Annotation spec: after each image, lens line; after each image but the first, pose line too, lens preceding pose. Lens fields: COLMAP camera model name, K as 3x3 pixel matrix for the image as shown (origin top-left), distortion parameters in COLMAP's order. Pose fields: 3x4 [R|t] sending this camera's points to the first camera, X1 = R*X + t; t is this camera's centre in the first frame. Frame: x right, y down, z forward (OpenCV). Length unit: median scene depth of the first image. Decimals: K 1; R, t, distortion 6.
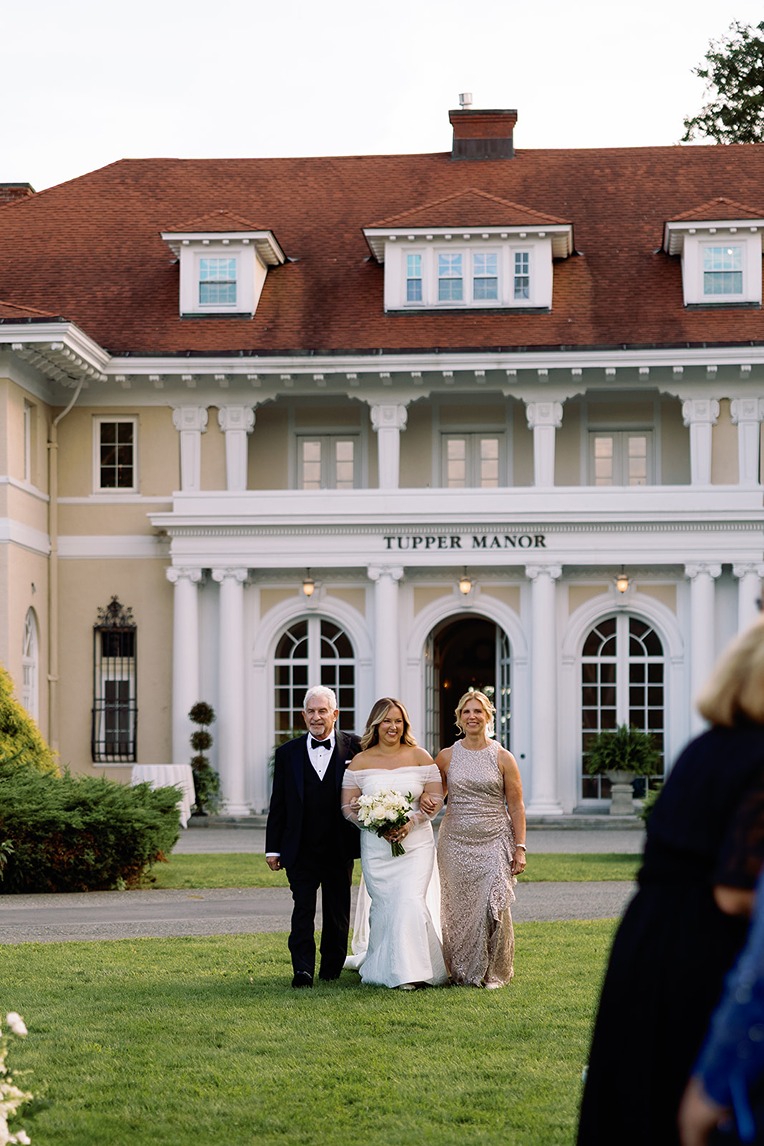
lens RADIAL K [[3011.4, 0, 382.0], [0, 3011.4, 573.0], [0, 0, 1]] dist [-0.102245, -0.058994]
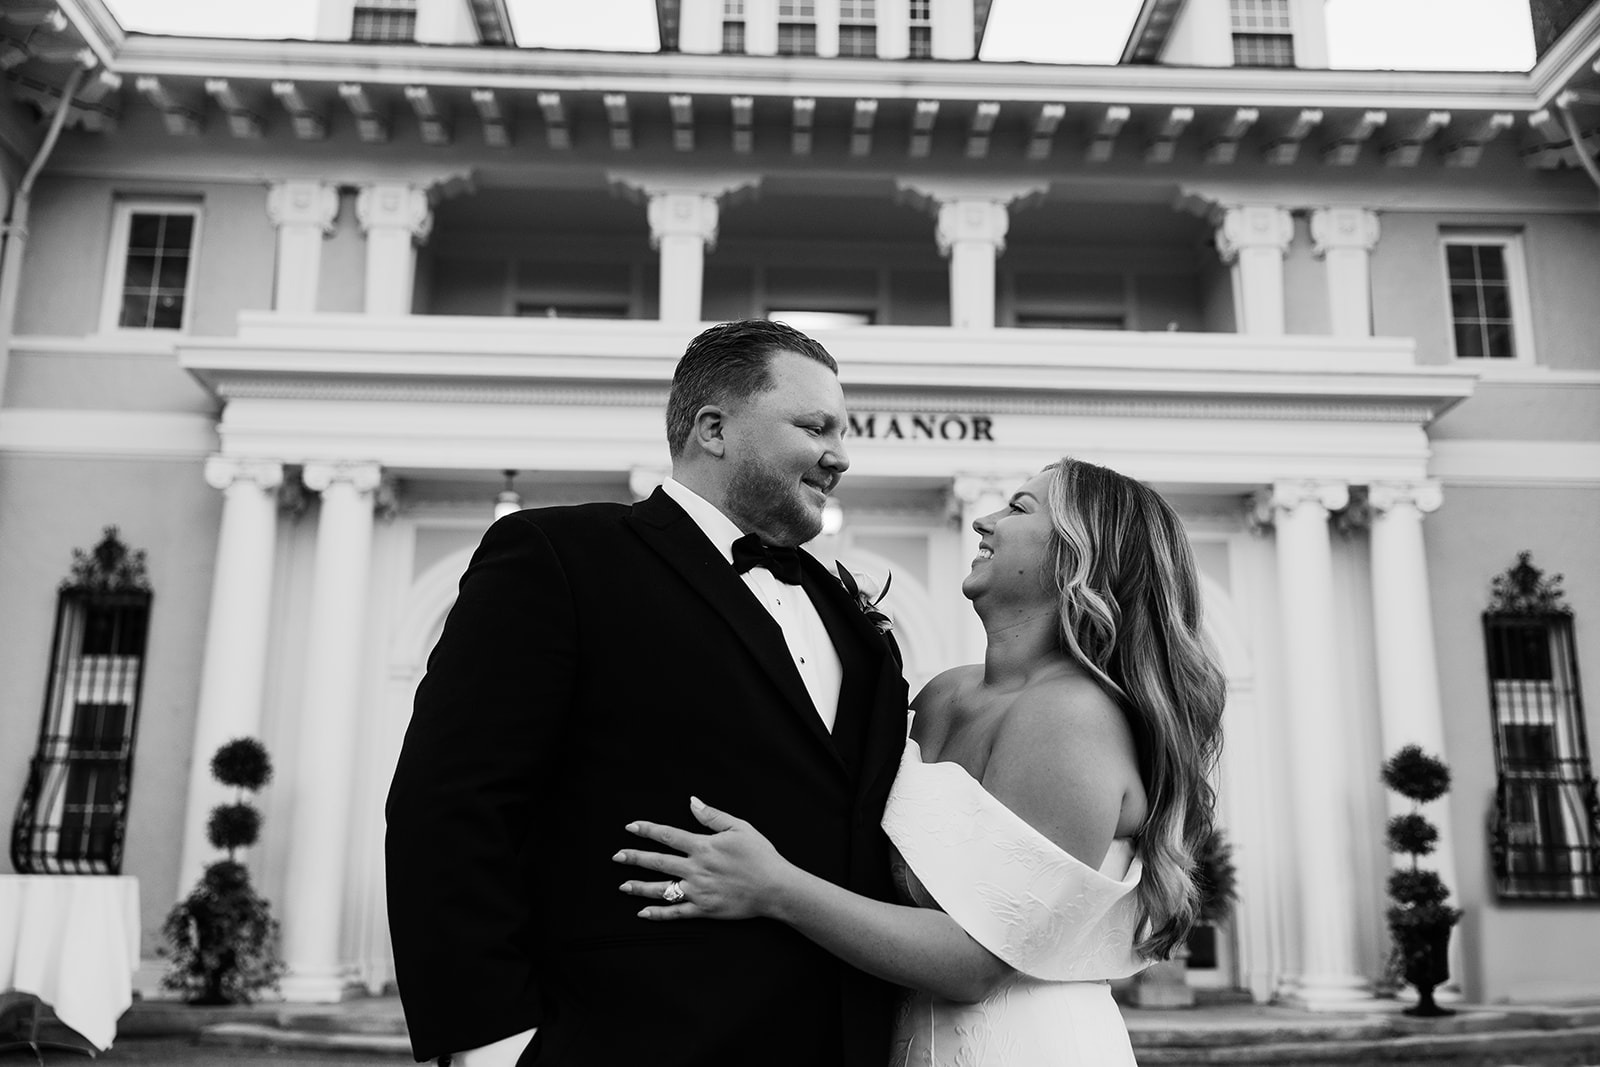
lens RADIAL K [[1504.0, 0, 800.0], [0, 1504.0, 533.5], [0, 0, 1]] dist [0.001320, -0.013134]
pose [[0.995098, 0.036010, 0.092102, 0.000288], [-0.019508, 0.984525, -0.174156, 0.049091], [-0.096948, 0.171506, 0.980401, 0.749619]]
